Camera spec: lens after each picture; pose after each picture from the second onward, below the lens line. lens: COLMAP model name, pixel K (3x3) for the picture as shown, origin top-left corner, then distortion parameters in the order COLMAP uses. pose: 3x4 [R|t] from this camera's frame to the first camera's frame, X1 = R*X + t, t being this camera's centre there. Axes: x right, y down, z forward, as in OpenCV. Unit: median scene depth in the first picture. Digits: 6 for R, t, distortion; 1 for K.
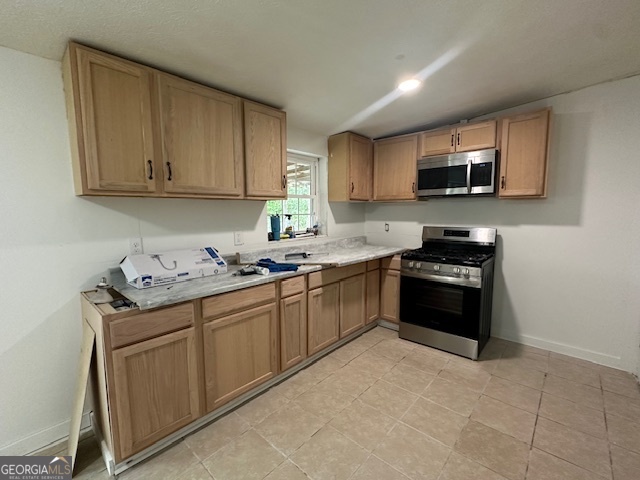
lens RADIAL K [[289.9, 0, 316.7], [0, 289.9, 240.4], [0, 0, 1]] dist [-0.007297, 0.000942]
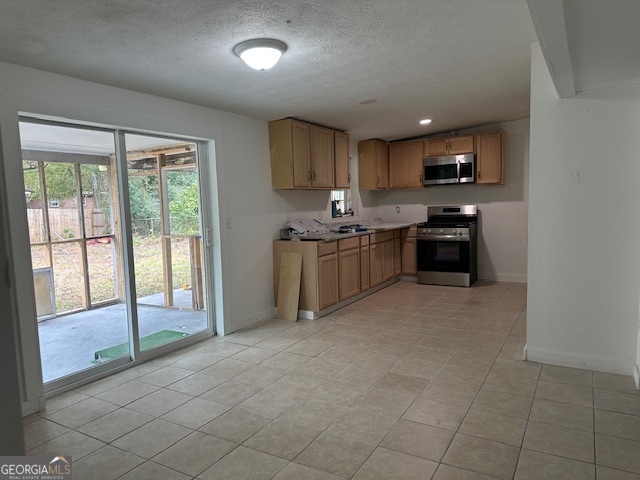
lens RADIAL K [[454.9, 0, 302.4], [0, 454.9, 245.6], [0, 0, 1]] dist [0.053484, -0.025122]
pose [[0.984146, -0.043815, 0.171862, -0.745336], [0.046569, 0.998843, -0.012023, 0.169051], [-0.171136, 0.019835, 0.985048, -1.281398]]
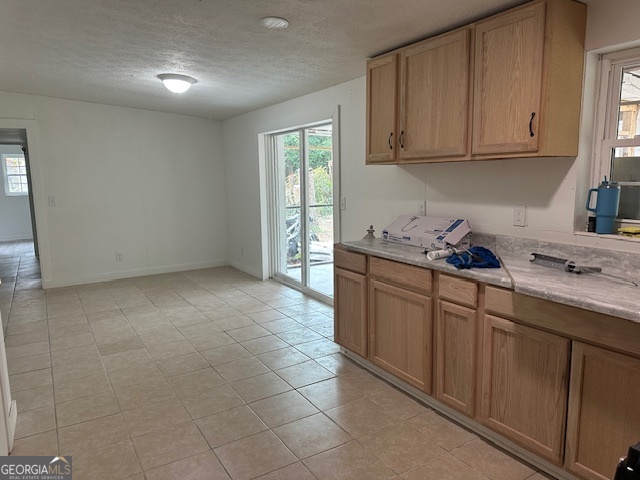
lens RADIAL K [[454.9, 0, 318.9], [0, 454.9, 240.7], [0, 0, 1]] dist [0.053484, -0.025122]
pose [[-0.288847, 0.147208, -0.945990, 0.833026], [-0.089362, 0.979648, 0.179731, -0.097208], [0.953196, 0.136450, -0.269813, 0.807255]]
